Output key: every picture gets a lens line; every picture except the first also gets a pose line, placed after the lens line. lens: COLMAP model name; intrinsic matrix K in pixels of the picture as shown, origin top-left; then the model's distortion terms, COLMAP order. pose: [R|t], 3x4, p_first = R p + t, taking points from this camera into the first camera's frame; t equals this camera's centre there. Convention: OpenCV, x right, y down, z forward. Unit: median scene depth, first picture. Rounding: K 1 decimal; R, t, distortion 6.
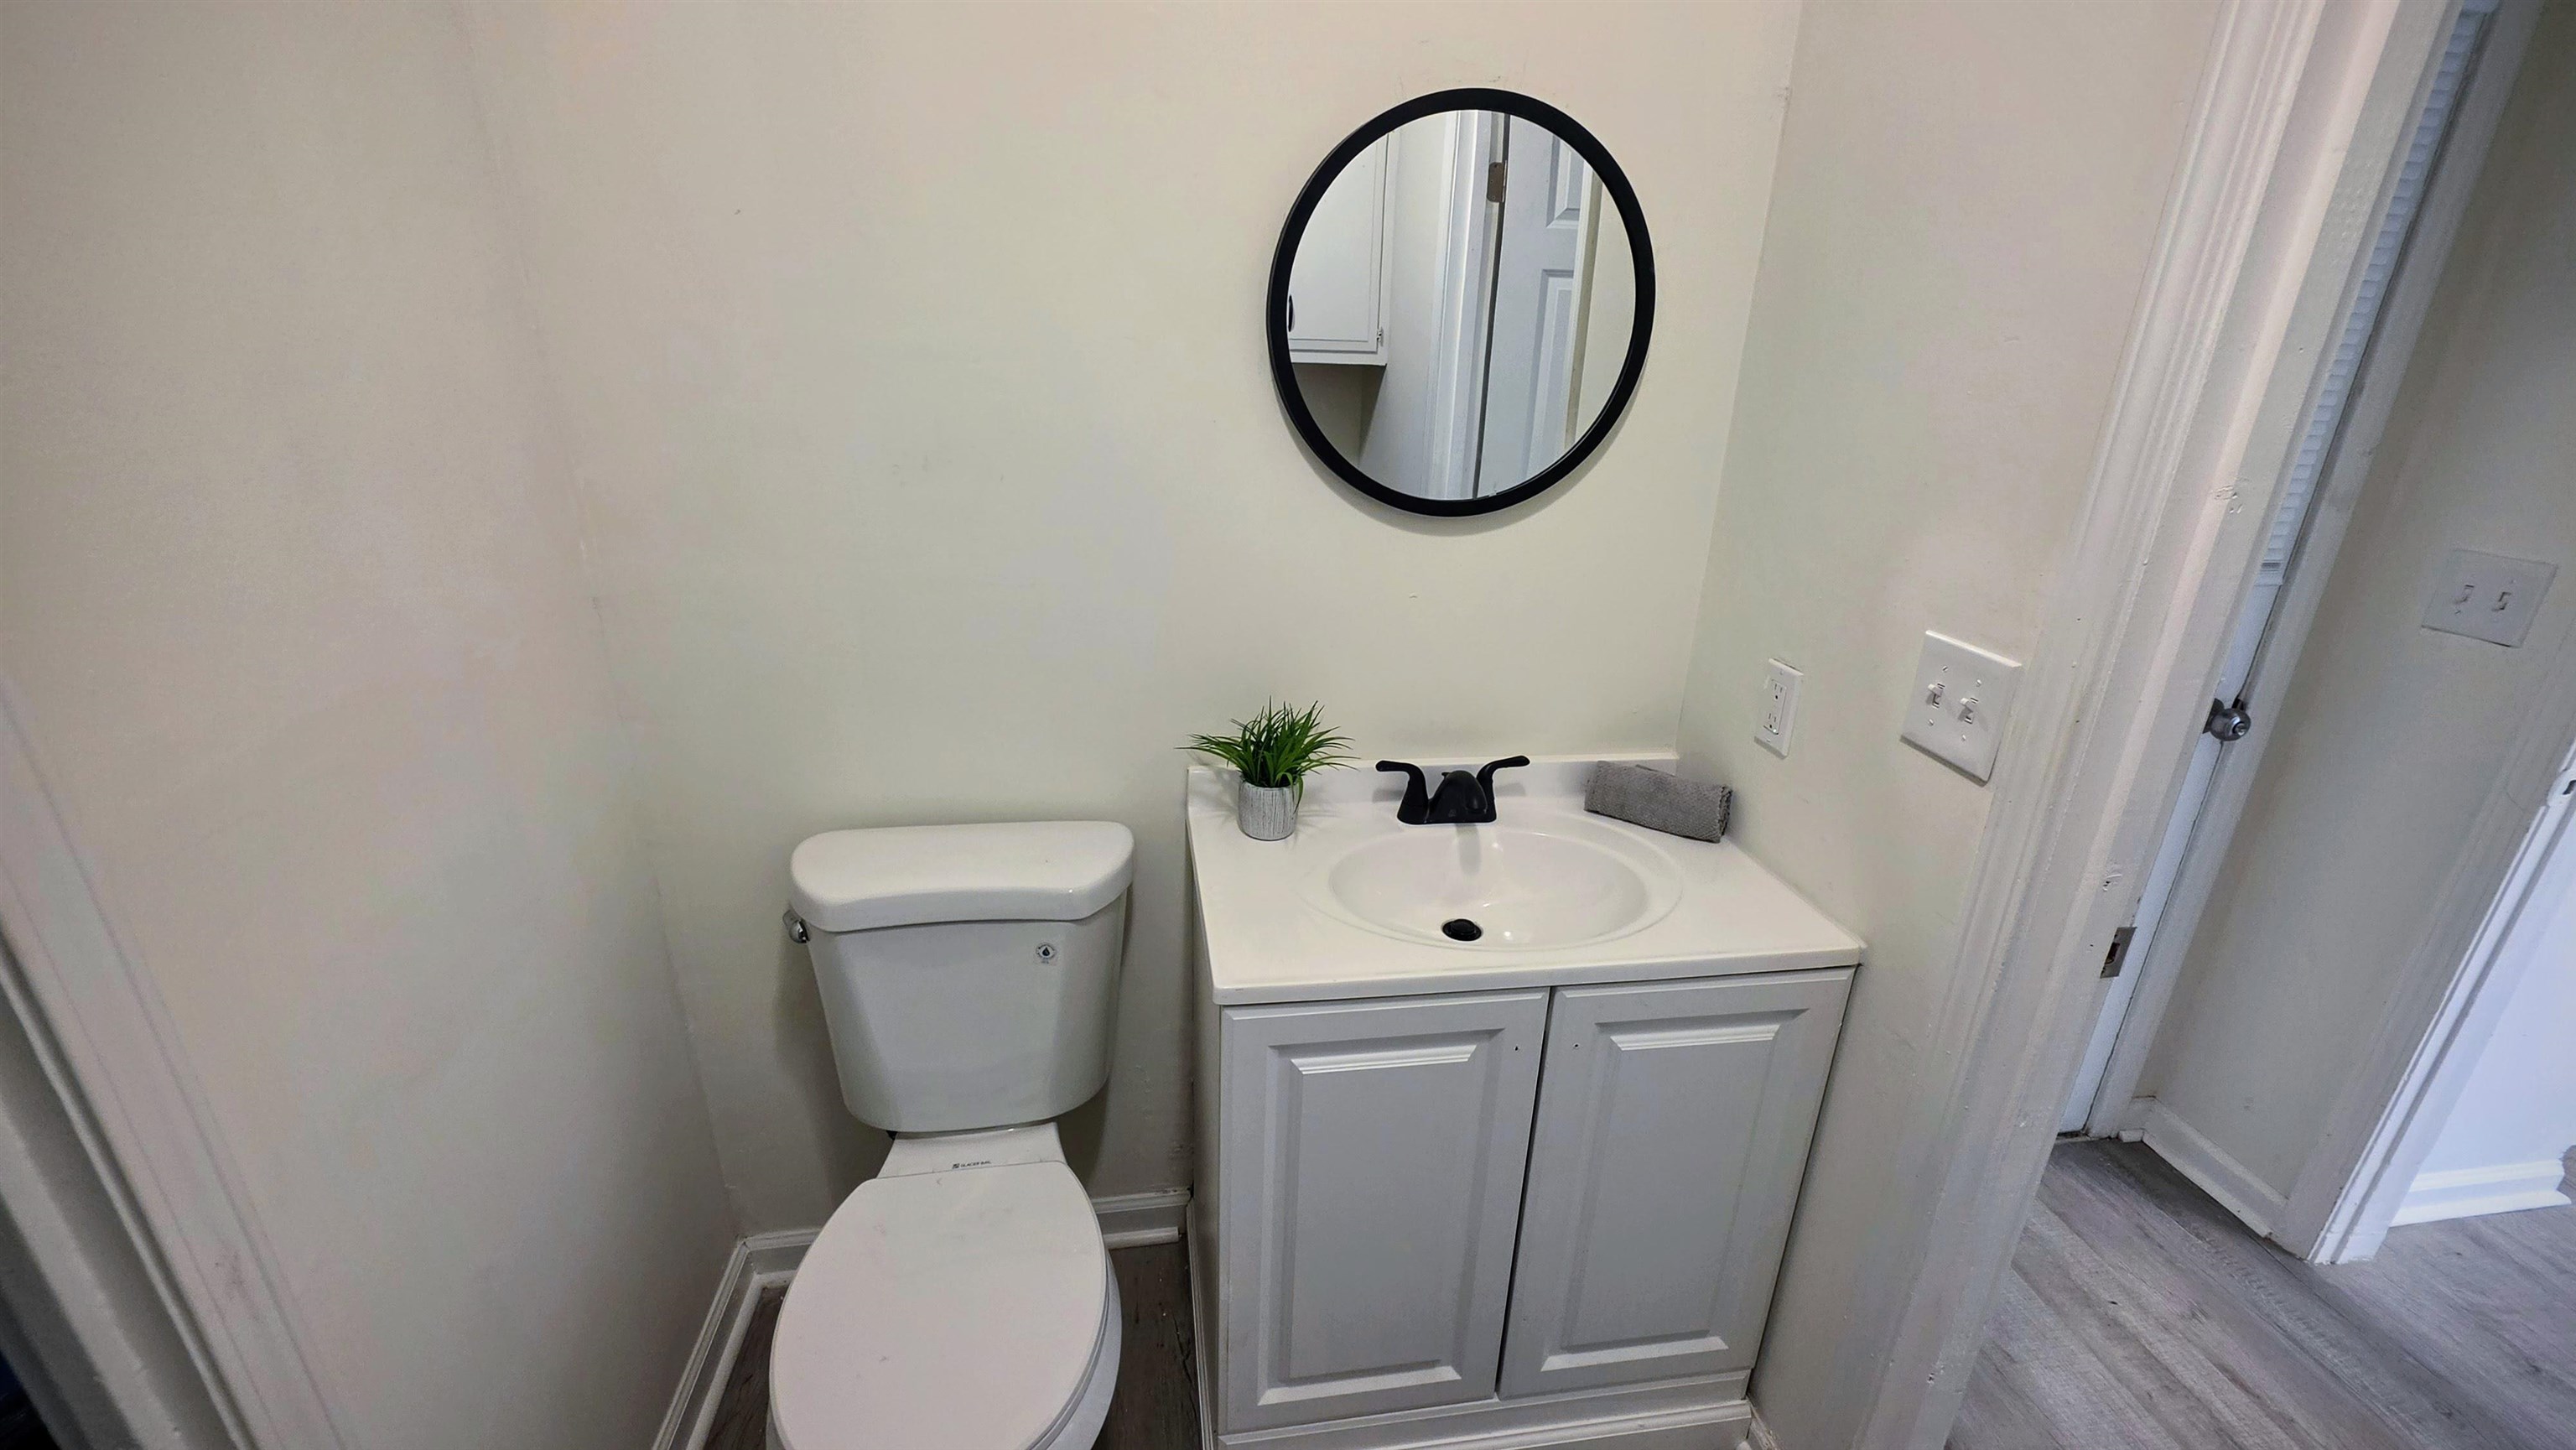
lens RADIAL K [[1058.1, 0, 1288.0], [0, 1058.1, 725.0], [0, 0, 1]] dist [-0.001118, 0.000116]
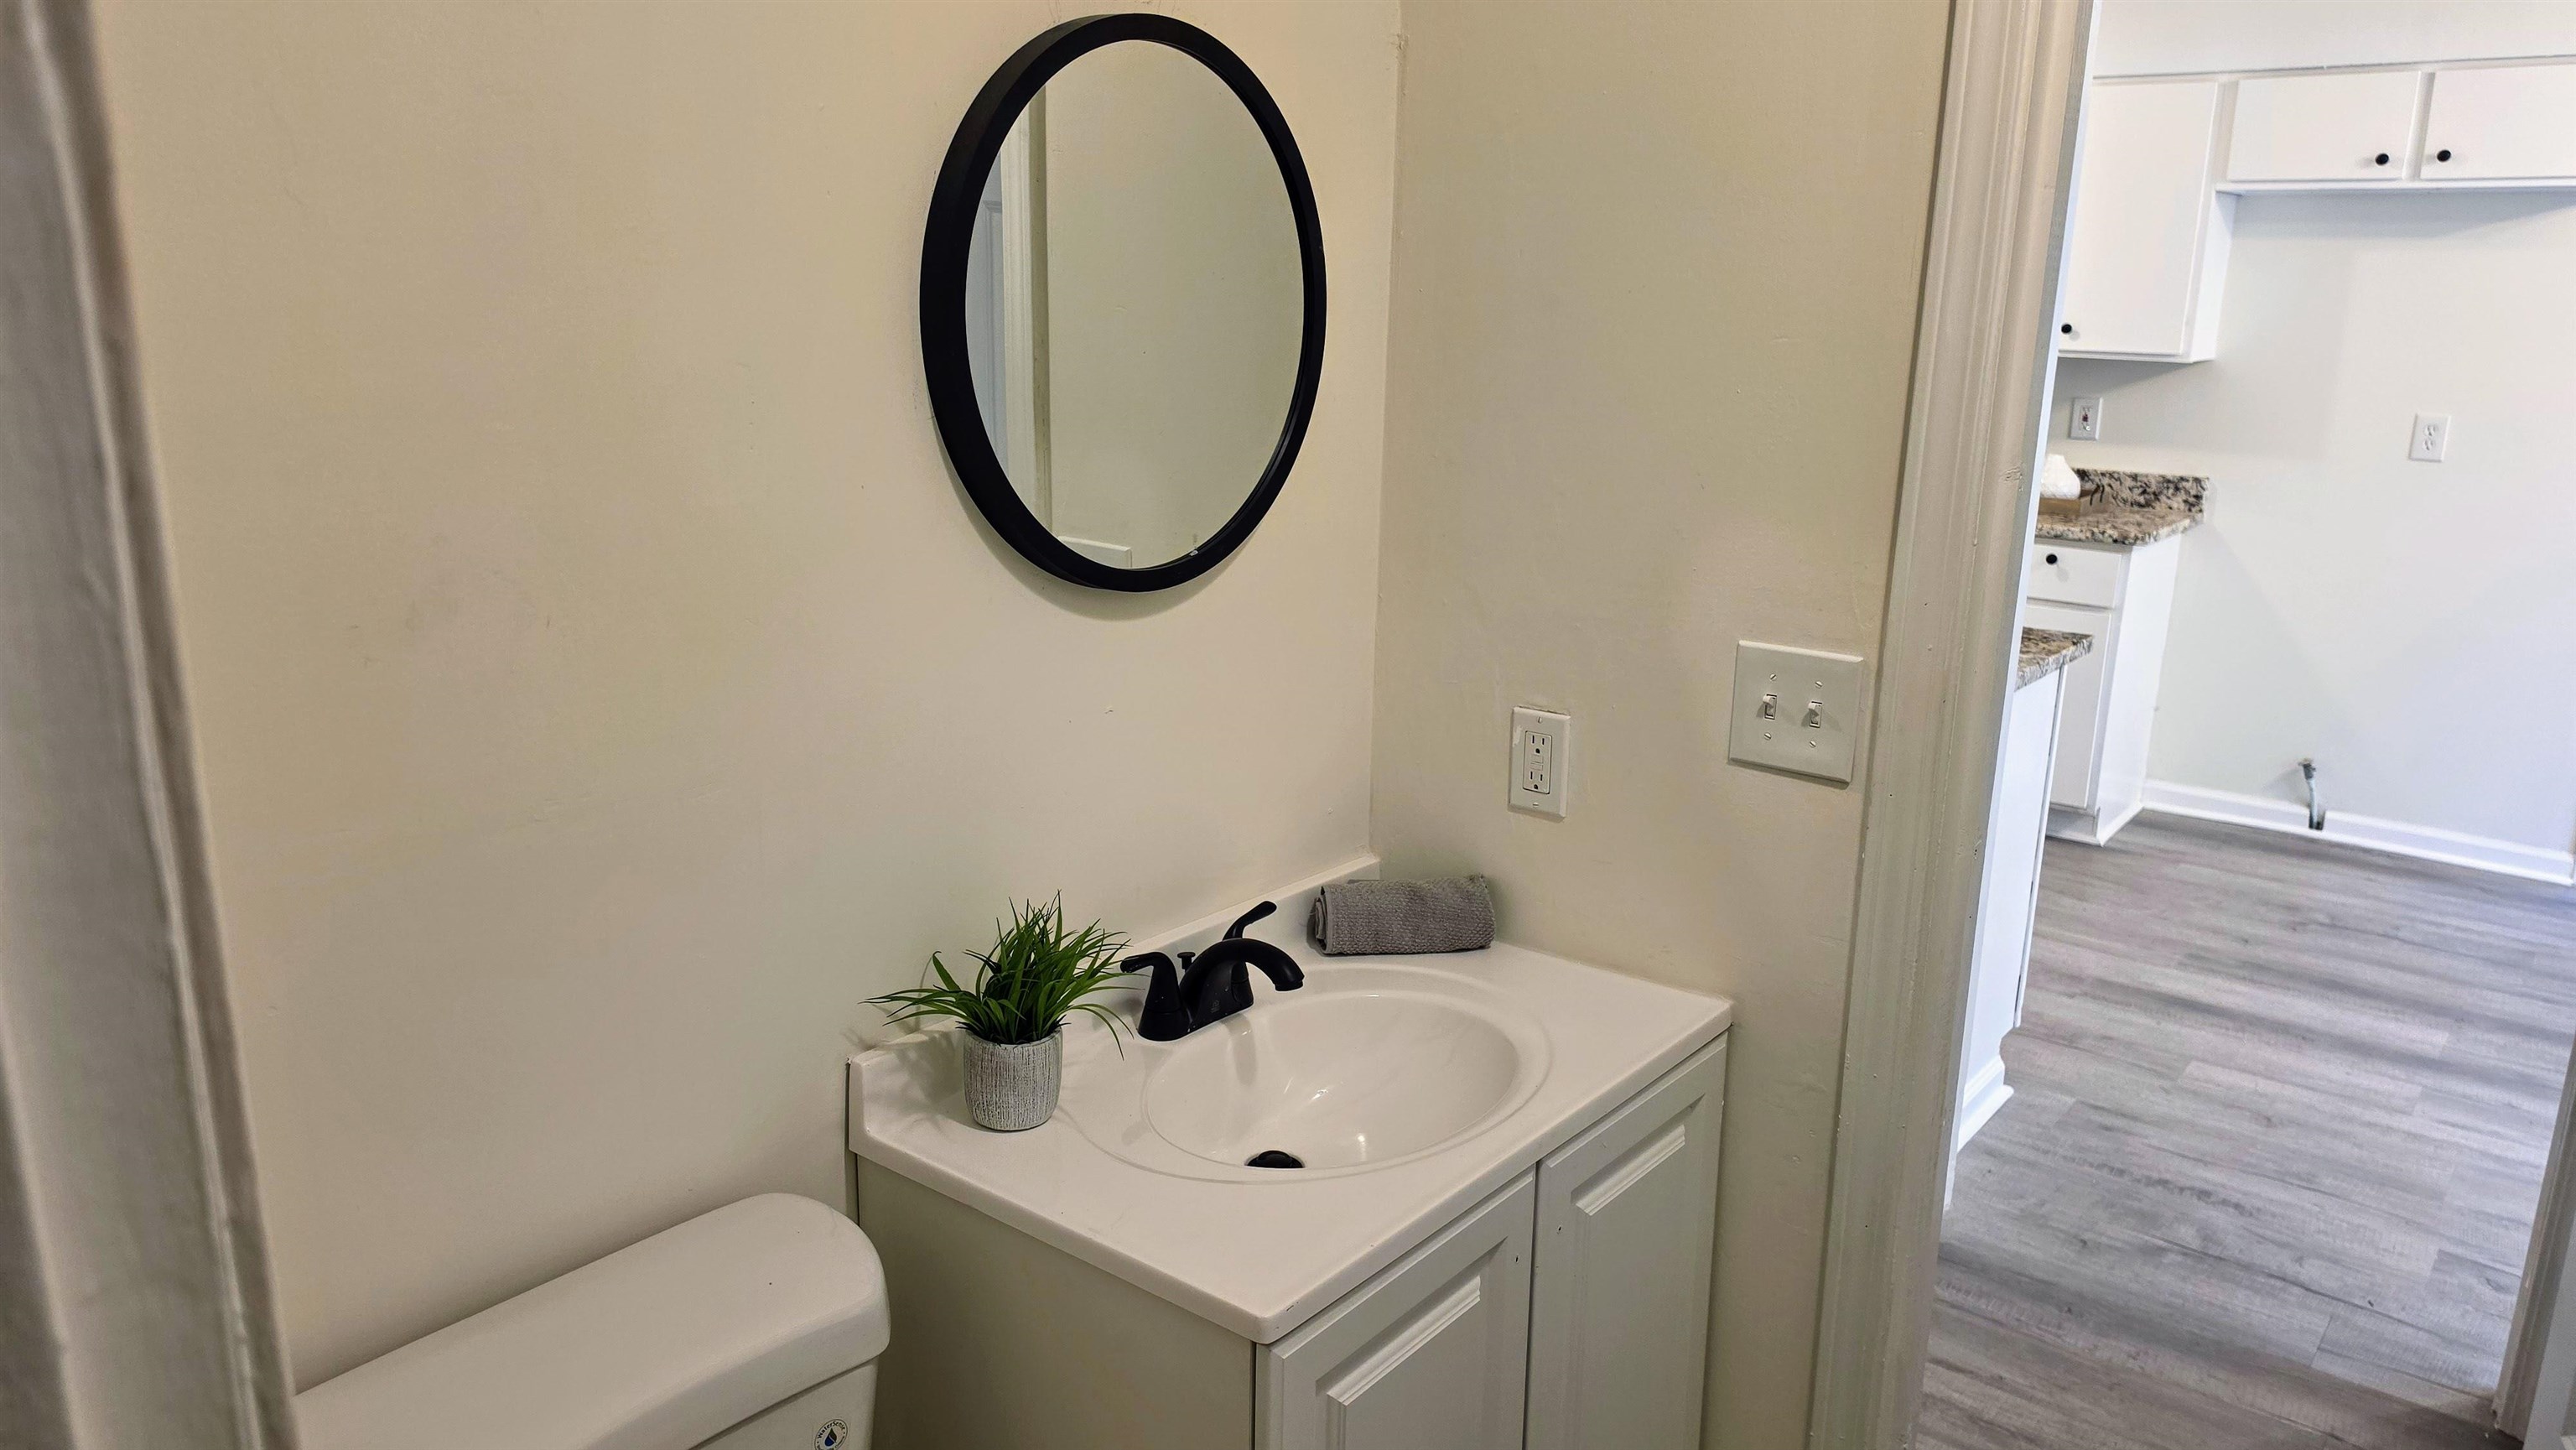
lens RADIAL K [[1812.0, 0, 1288.0], [0, 1812.0, 725.0], [0, 0, 1]] dist [0.168364, -0.347499]
pose [[0.728373, -0.176969, 0.661932, -0.598079], [0.238640, 0.971104, -0.002967, -0.085032], [-0.642280, 0.160124, 0.749558, 0.052703]]
